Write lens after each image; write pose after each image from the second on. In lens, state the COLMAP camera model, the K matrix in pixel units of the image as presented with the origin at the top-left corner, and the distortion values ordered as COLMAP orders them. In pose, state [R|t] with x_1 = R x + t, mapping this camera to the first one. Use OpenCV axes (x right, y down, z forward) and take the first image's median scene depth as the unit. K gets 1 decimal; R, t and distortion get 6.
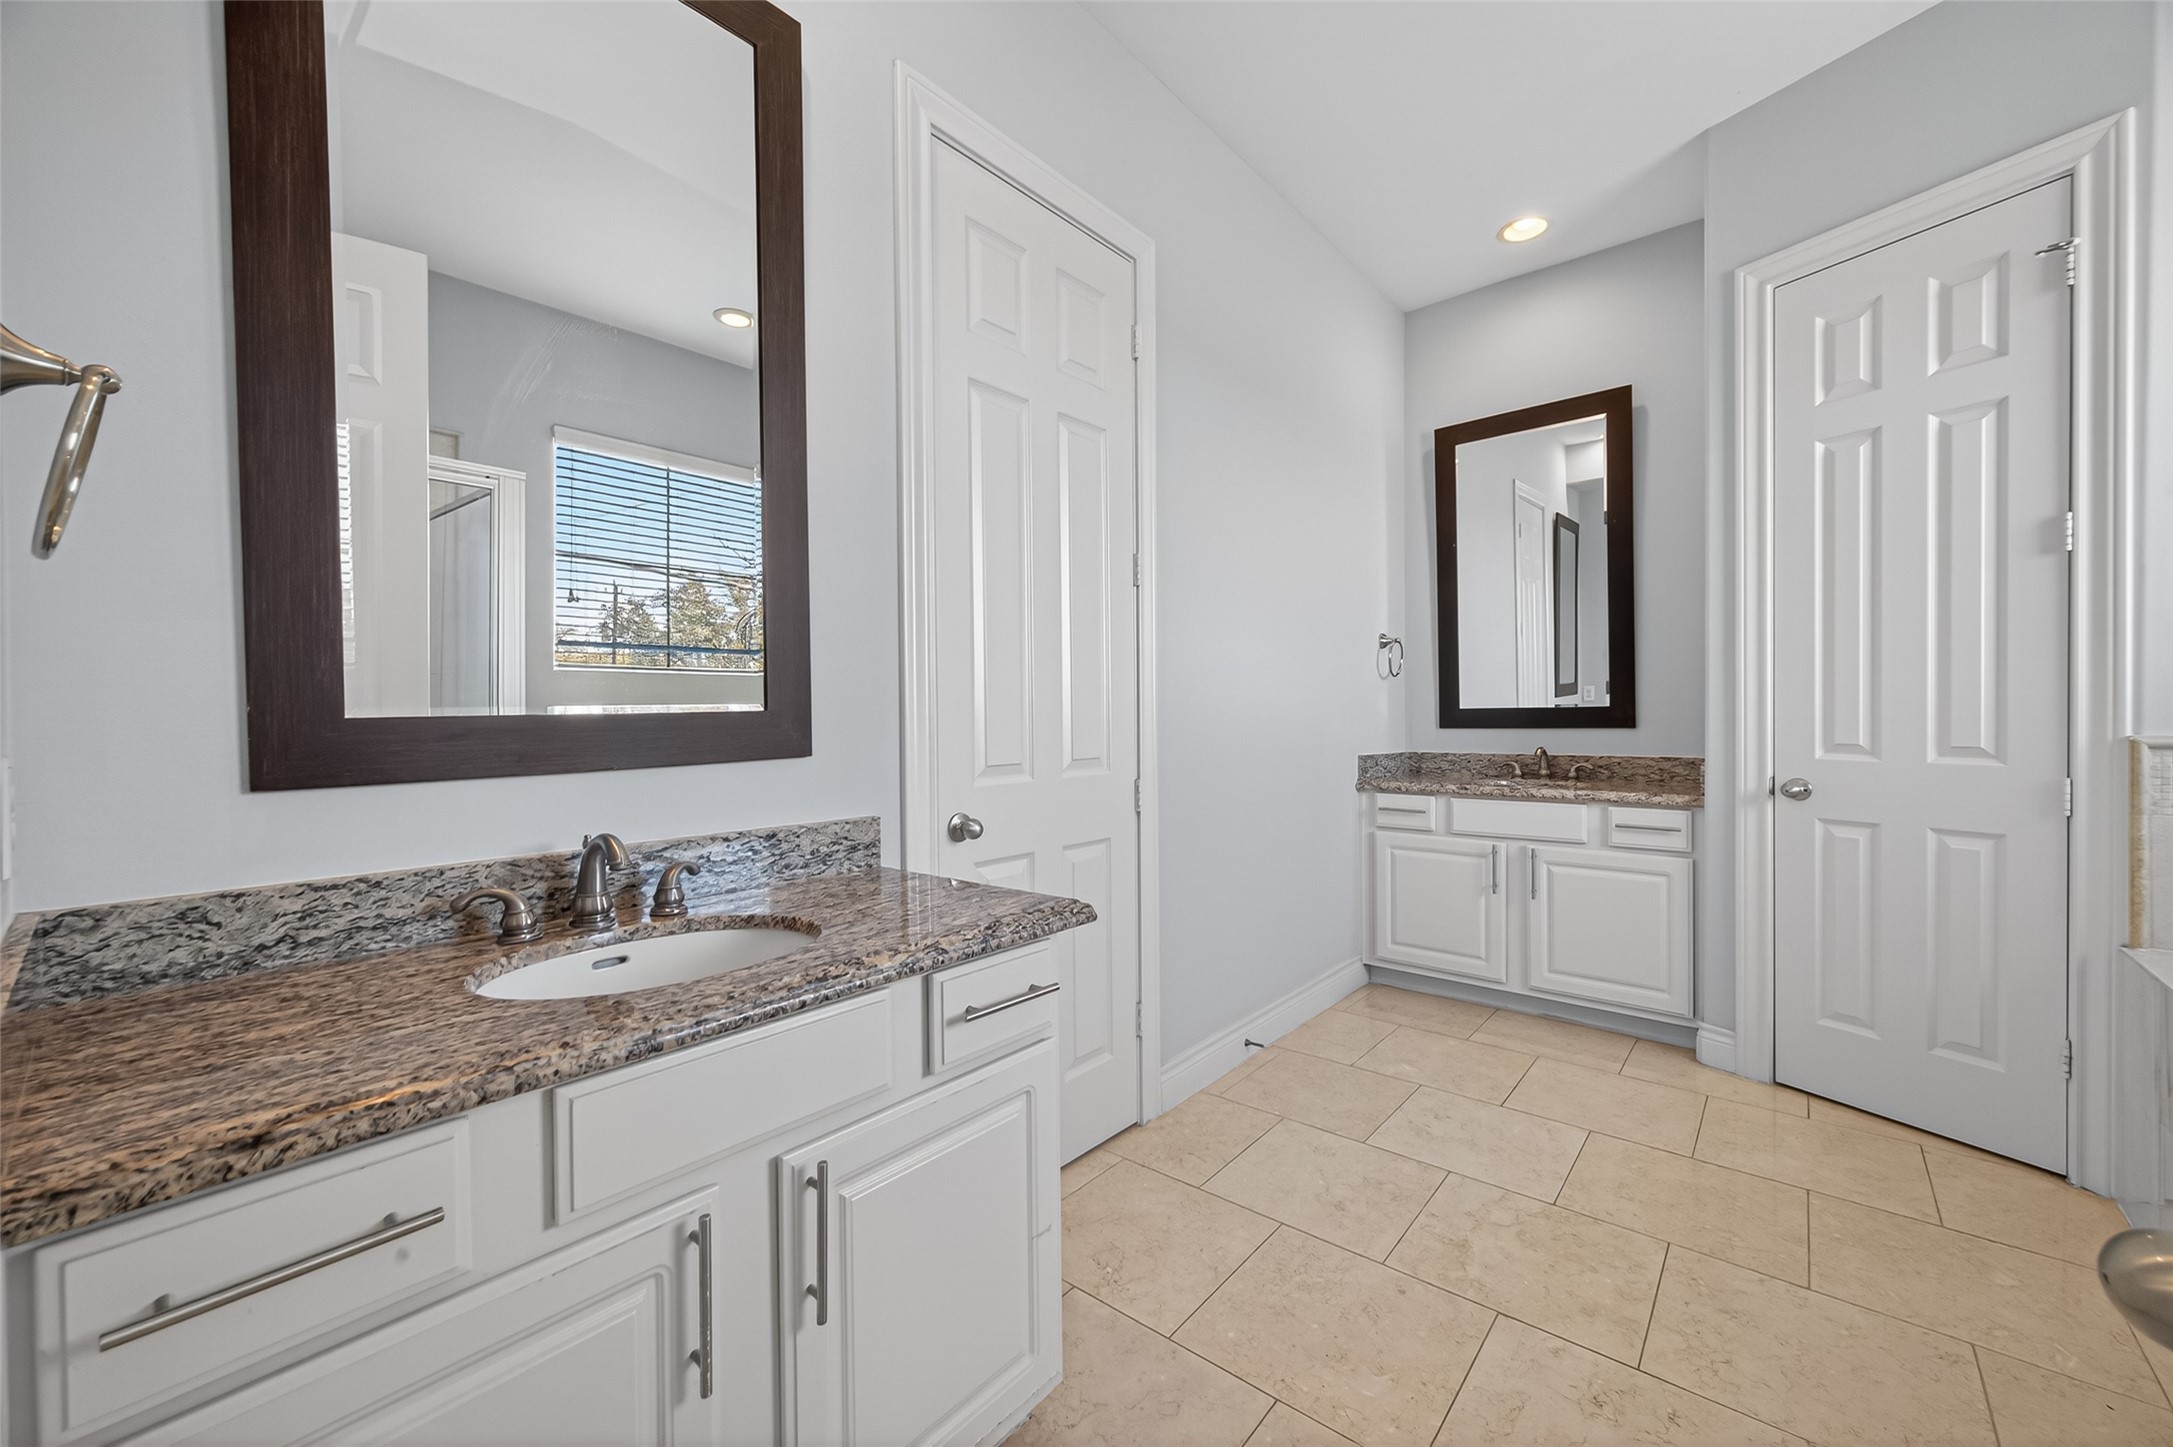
lens RADIAL K [[845.1, 0, 1088.6], [0, 845.1, 720.7], [0, 0, 1]] dist [0.000597, 0.000227]
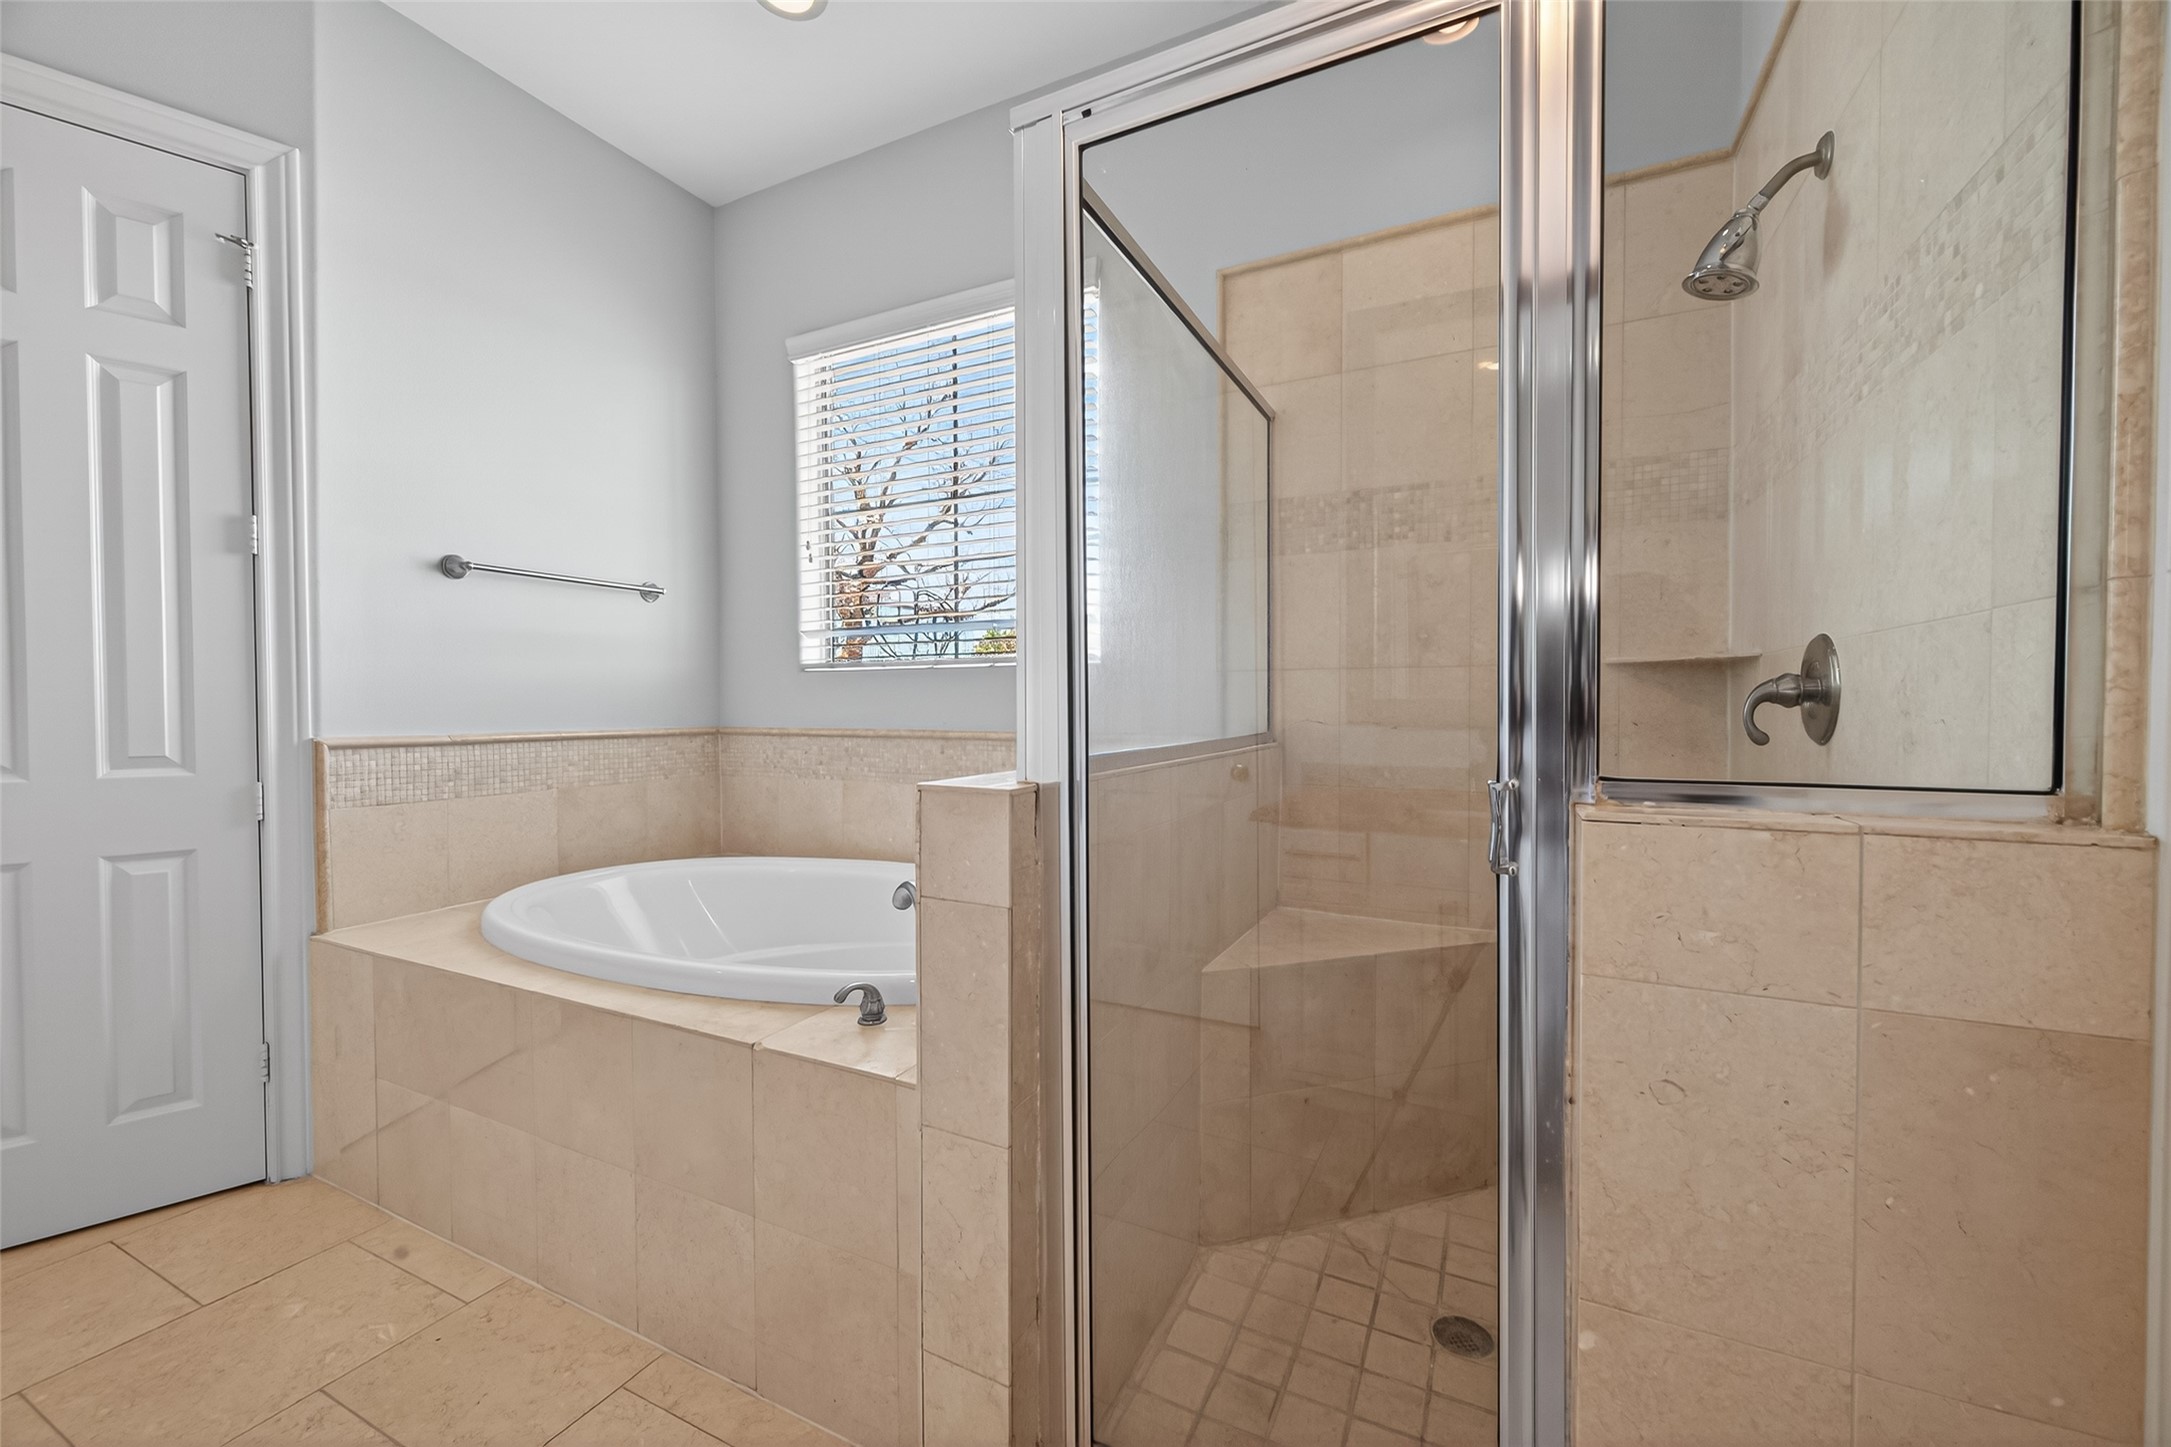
lens RADIAL K [[844.3, 0, 1084.5], [0, 844.3, 725.3], [0, 0, 1]] dist [0.000597, 0.000227]
pose [[-0.242135, -0.009555, 0.970196, -0.045093], [0.013842, 0.999816, 0.013301, 0.001006], [-0.970144, 0.016650, -0.241958, 0.287919]]
